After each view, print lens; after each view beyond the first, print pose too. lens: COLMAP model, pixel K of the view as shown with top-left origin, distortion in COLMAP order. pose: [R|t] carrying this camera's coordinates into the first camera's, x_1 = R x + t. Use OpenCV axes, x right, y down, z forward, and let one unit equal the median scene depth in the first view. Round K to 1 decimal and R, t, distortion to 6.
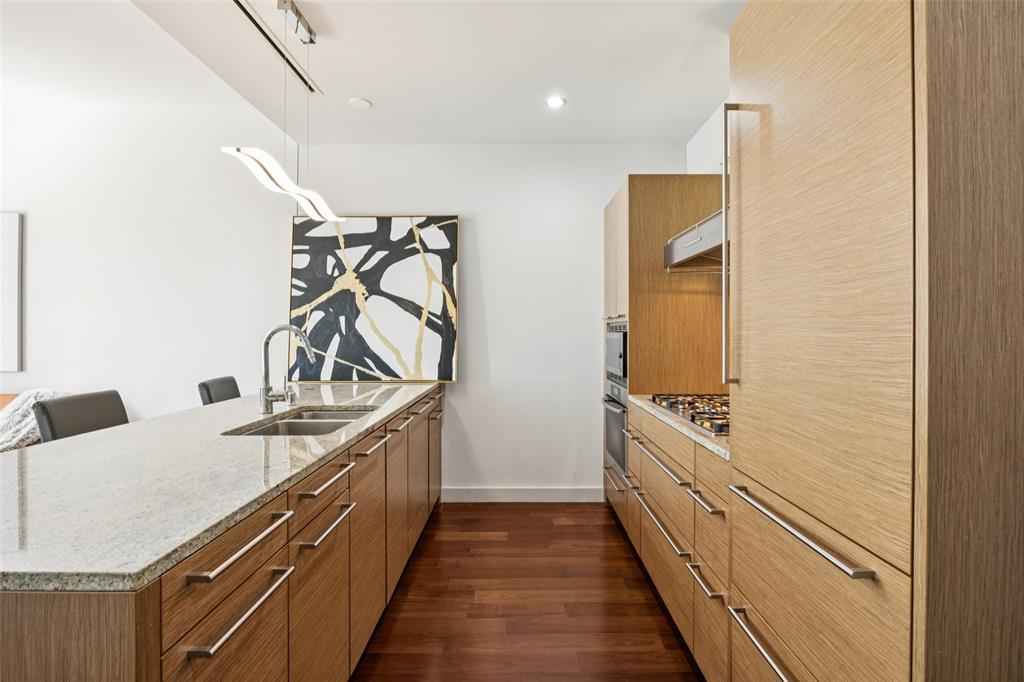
lens RADIAL K [[490.8, 0, 517.7], [0, 490.8, 333.2], [0, 0, 1]] dist [-0.012392, 0.000990]
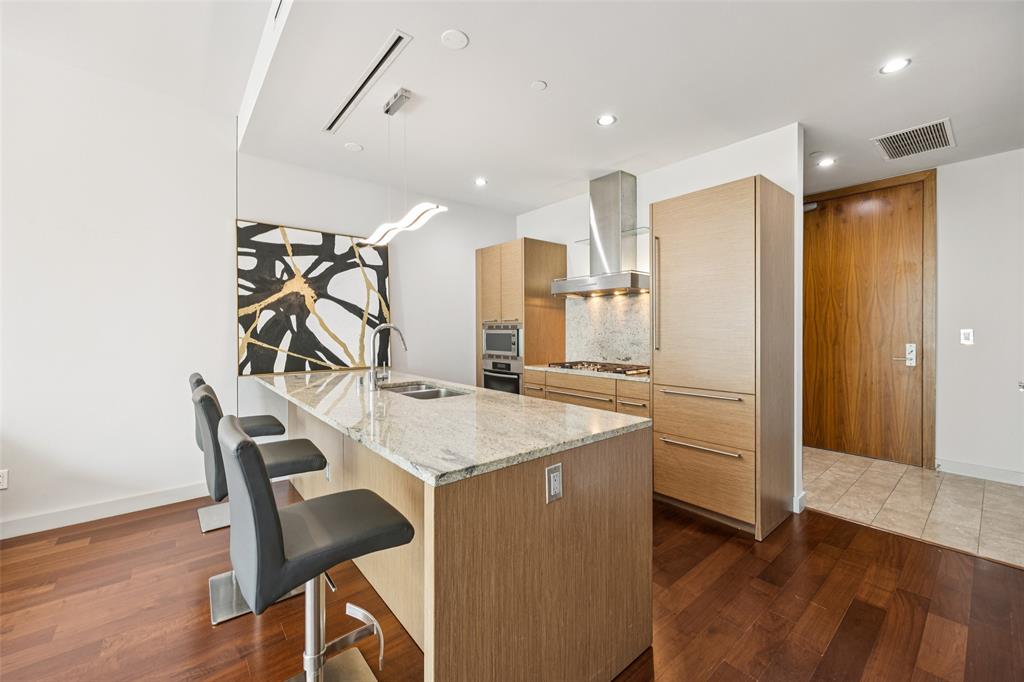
lens RADIAL K [[401.5, 0, 498.5], [0, 401.5, 332.9], [0, 0, 1]] dist [-0.007424, -0.000532]
pose [[0.777099, -0.005145, 0.629358, -0.576647], [0.002145, 0.999982, 0.005526, 0.002183], [-0.629375, -0.002944, 0.777096, -0.028024]]
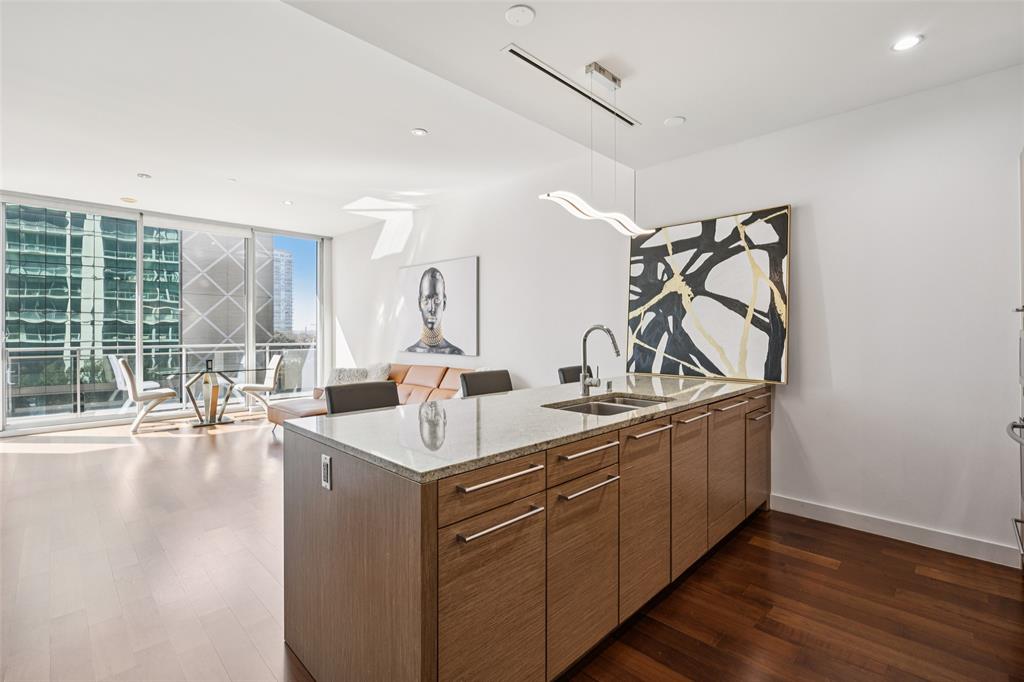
lens RADIAL K [[457.3, 0, 513.1], [0, 457.3, 330.1], [0, 0, 1]] dist [-0.008830, -0.001071]
pose [[0.710369, -0.002795, -0.703824, 0.115822], [0.000523, 0.999994, -0.003444, -0.000081], [0.703830, 0.002079, 0.710366, 0.018511]]
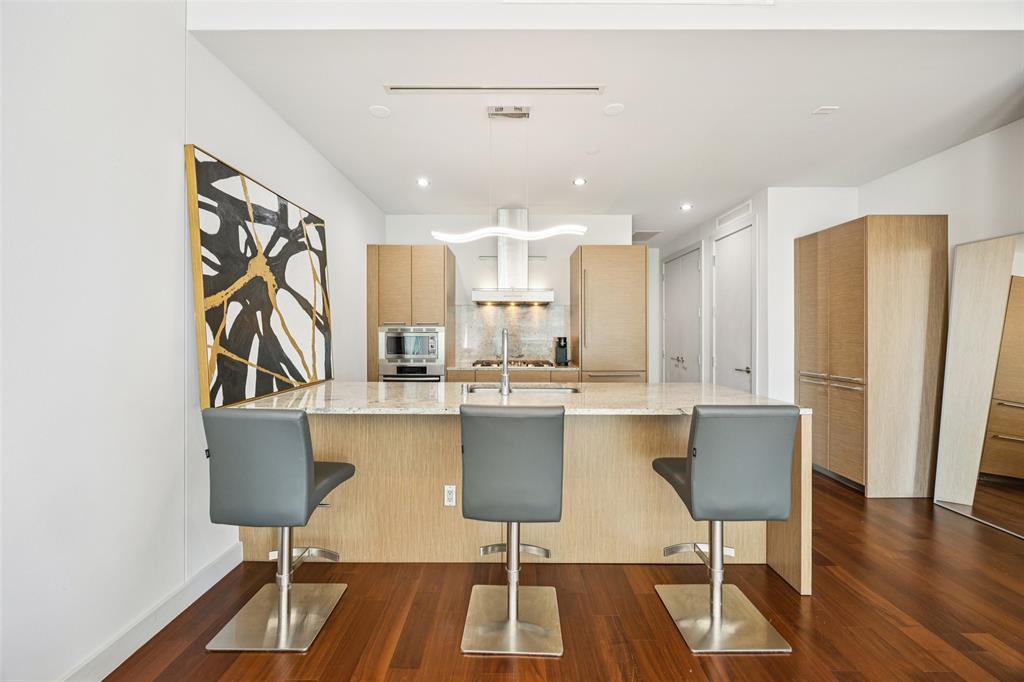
lens RADIAL K [[401.5, 0, 506.3], [0, 401.5, 331.1], [0, 0, 1]] dist [-0.007424, -0.000532]
pose [[0.000470, 0.003170, 0.999995, -0.987715], [-0.001138, 0.999994, -0.003170, -0.002029], [-0.999999, -0.001137, 0.000473, 0.615832]]
